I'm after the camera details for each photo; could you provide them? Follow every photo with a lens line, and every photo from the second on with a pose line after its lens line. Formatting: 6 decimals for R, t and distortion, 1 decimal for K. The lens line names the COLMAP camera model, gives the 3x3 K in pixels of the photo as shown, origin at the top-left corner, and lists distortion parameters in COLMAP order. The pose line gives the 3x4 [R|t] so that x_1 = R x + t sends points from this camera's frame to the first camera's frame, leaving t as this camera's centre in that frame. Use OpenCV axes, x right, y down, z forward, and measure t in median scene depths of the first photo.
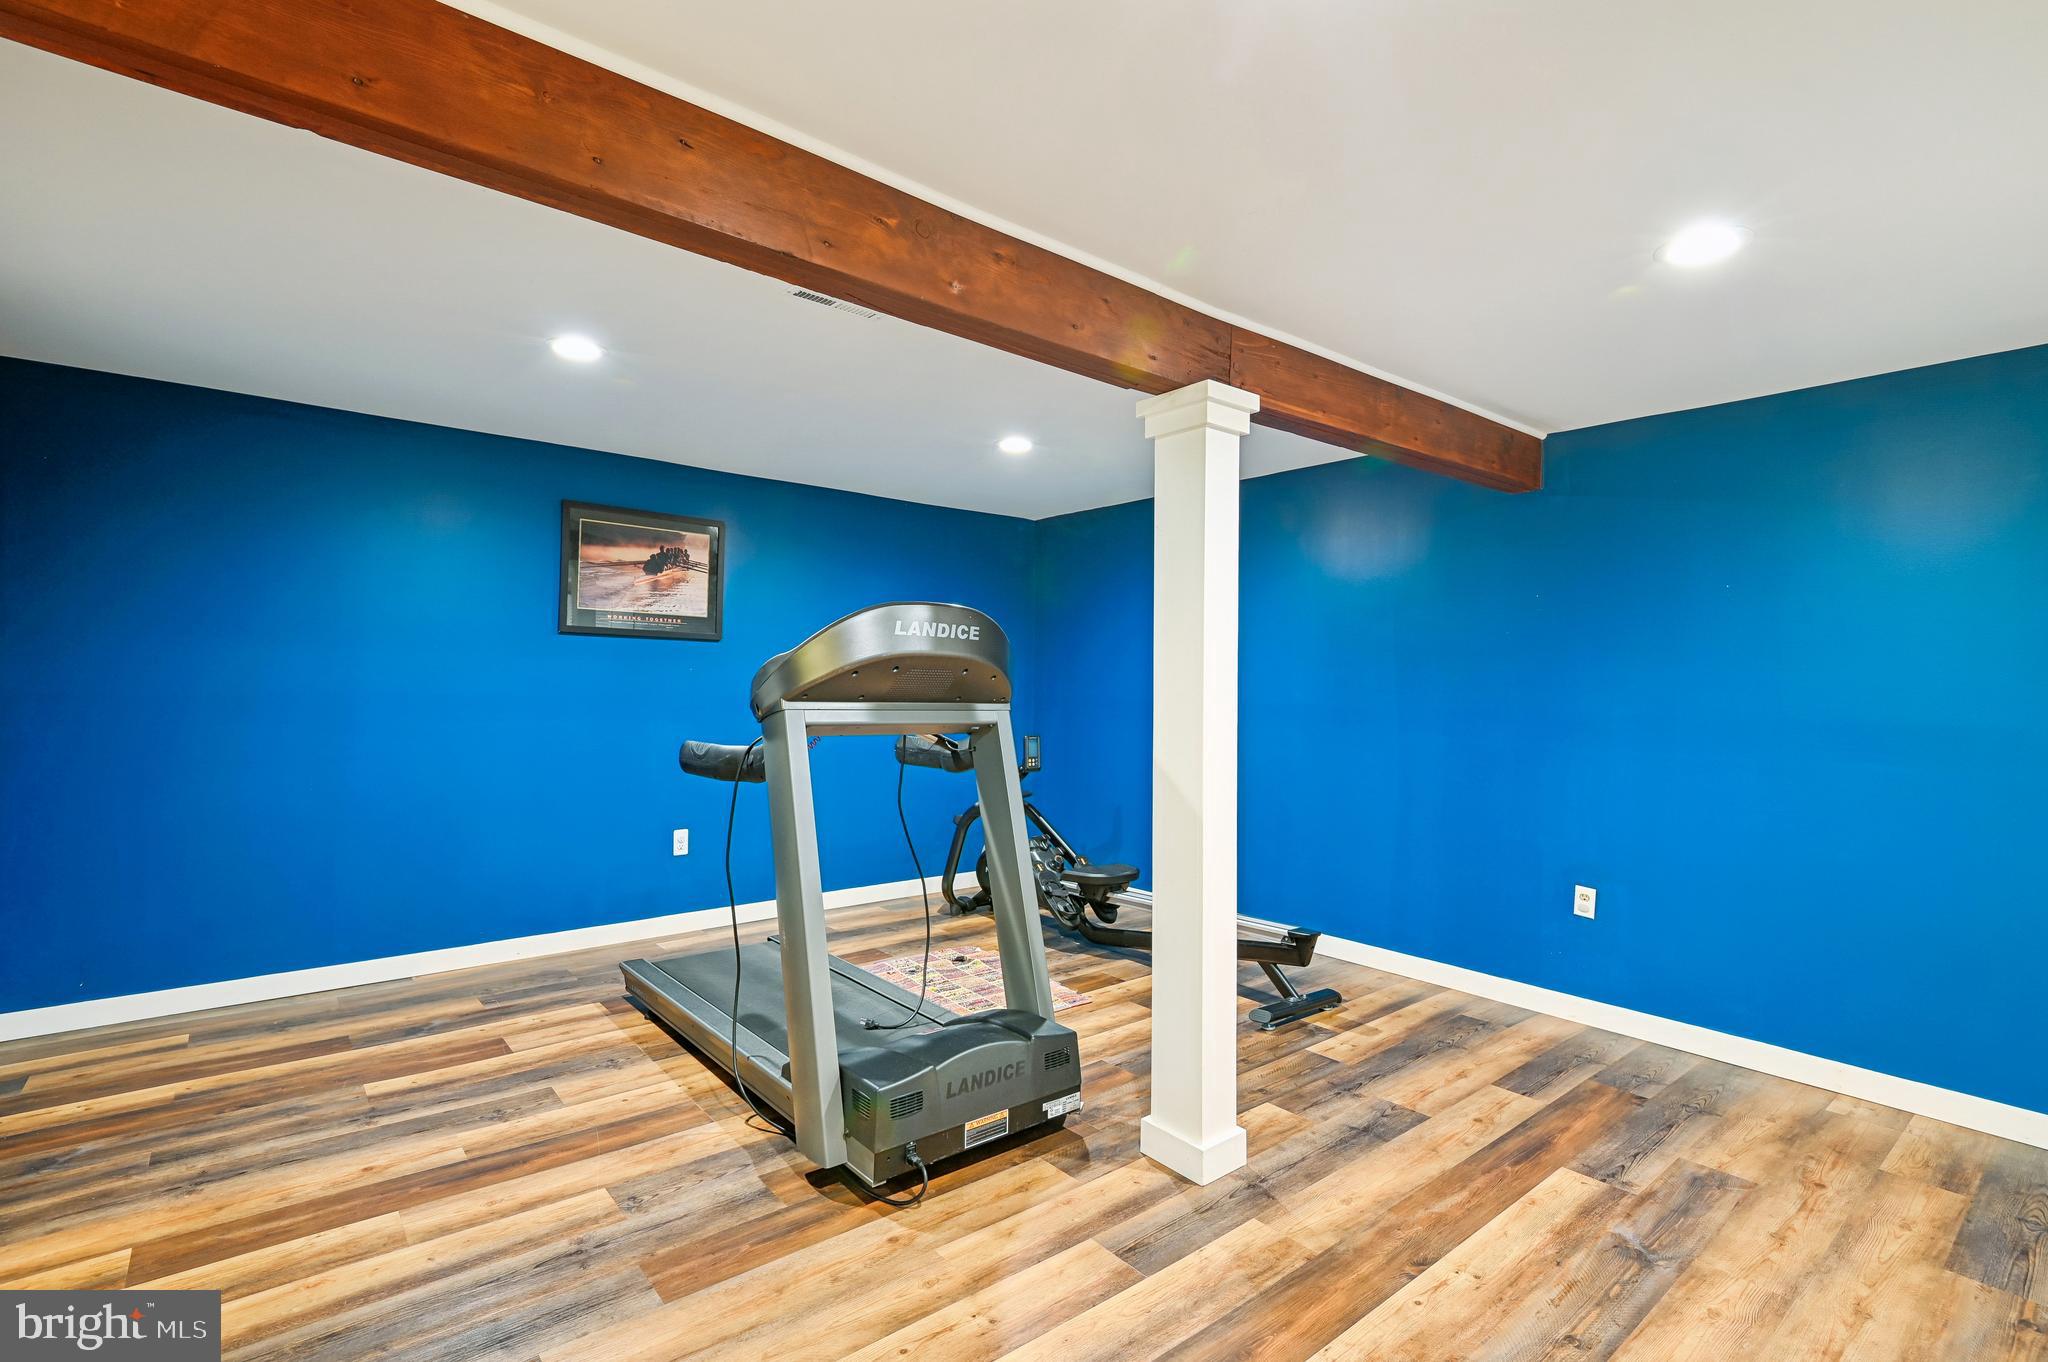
lens RADIAL K [[961.1, 0, 1016.5], [0, 961.1, 680.4], [0, 0, 1]] dist [0.015932, -0.006633]
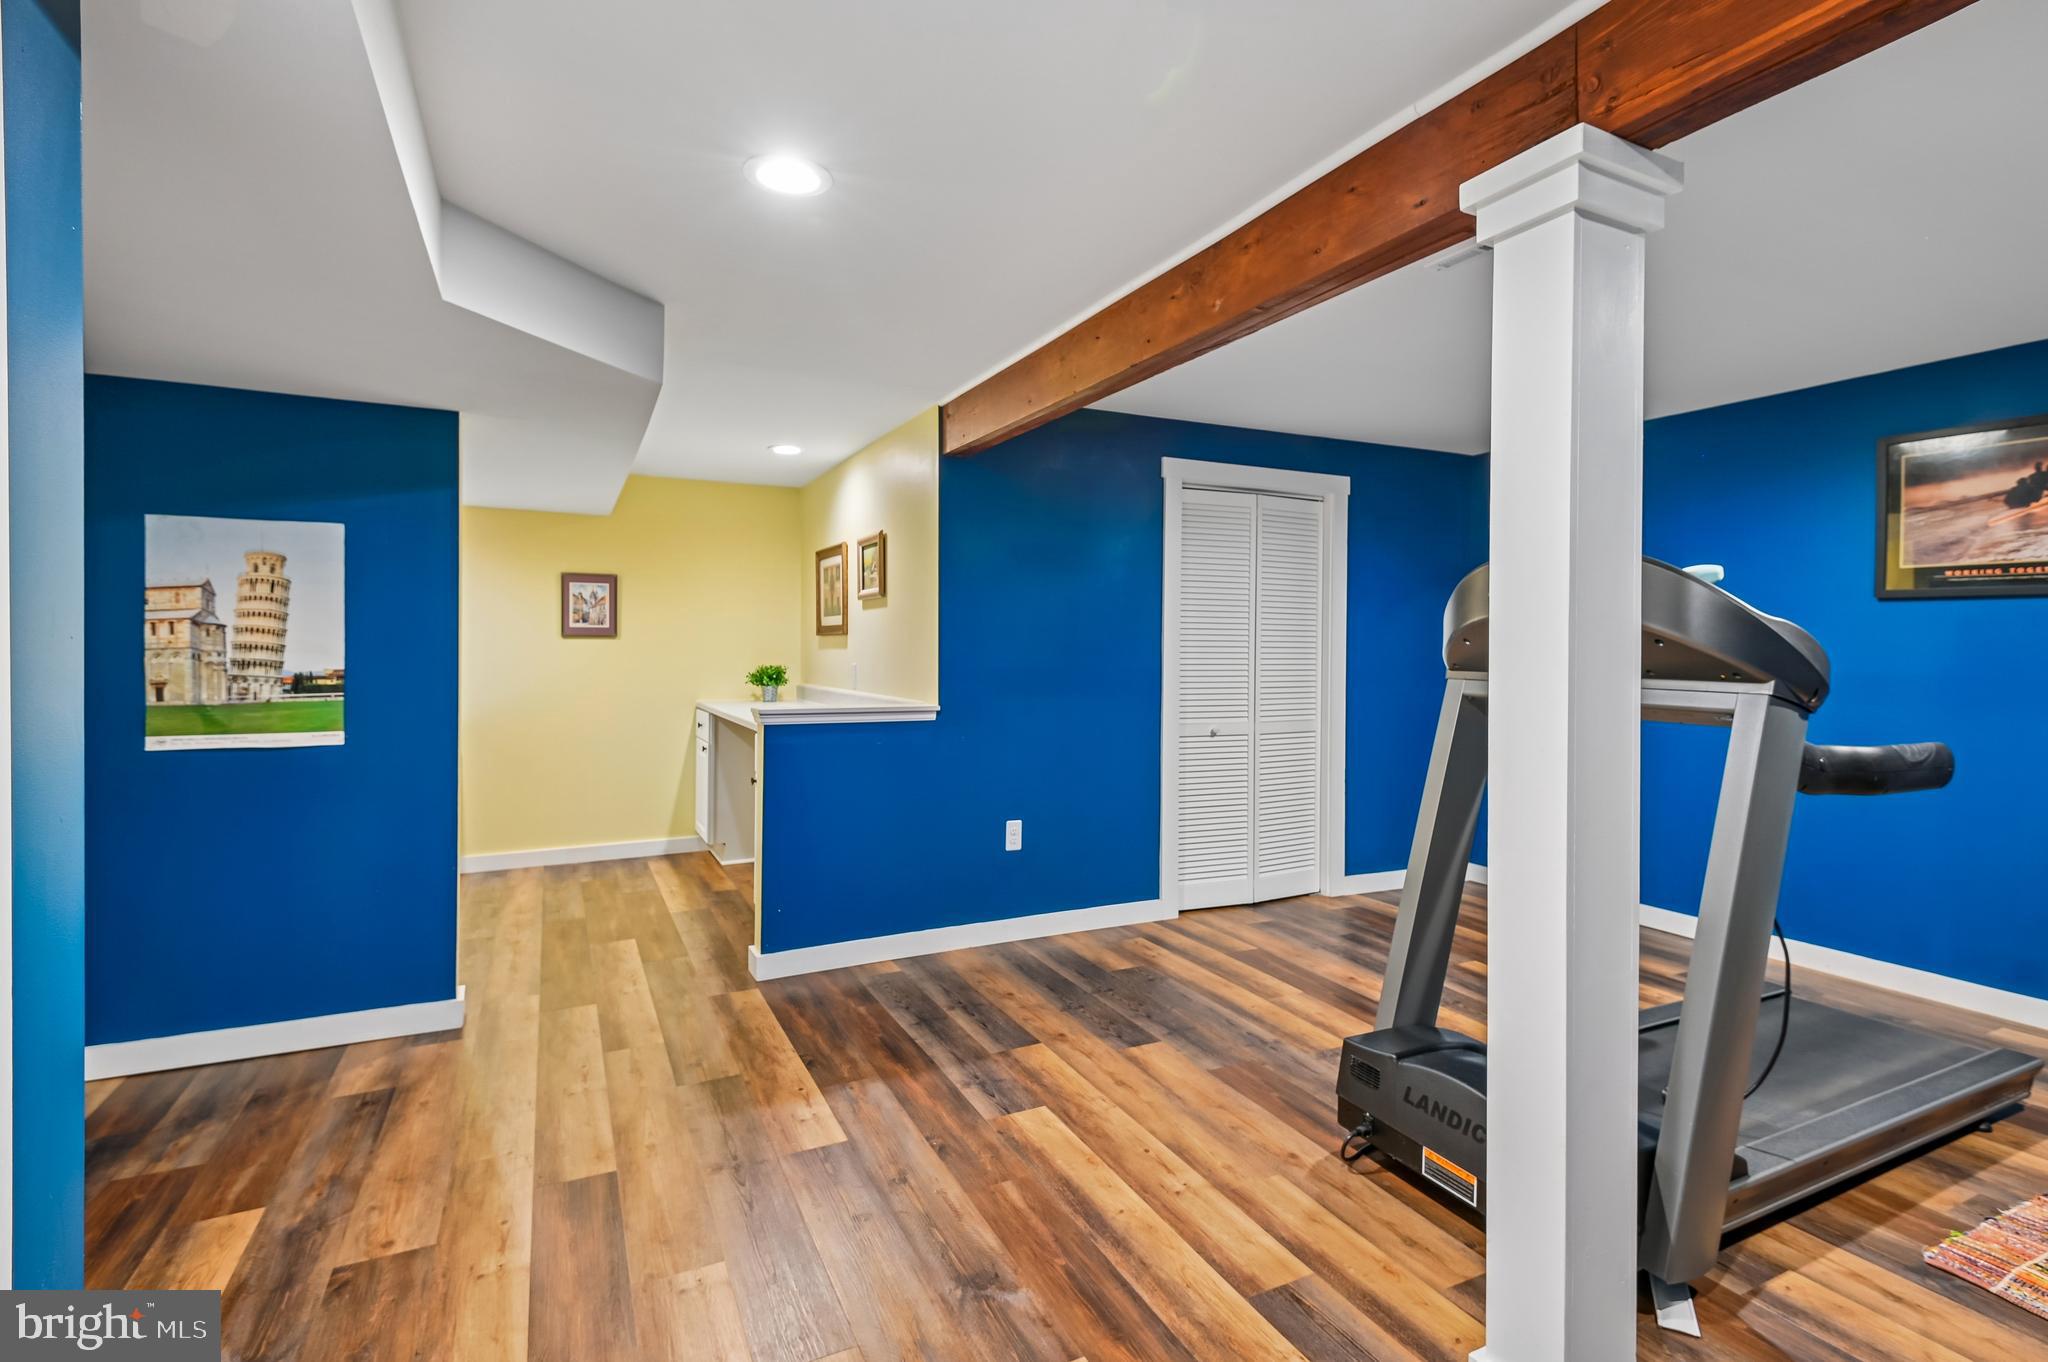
lens RADIAL K [[961.1, 0, 1019.9], [0, 961.1, 670.5], [0, 0, 1]] dist [0.015932, -0.006633]
pose [[-0.242888, 0.007000, -0.970029, 0.936695], [-0.007090, 0.999934, 0.008991, 0.016598], [0.970028, 0.009061, -0.242822, 0.887548]]
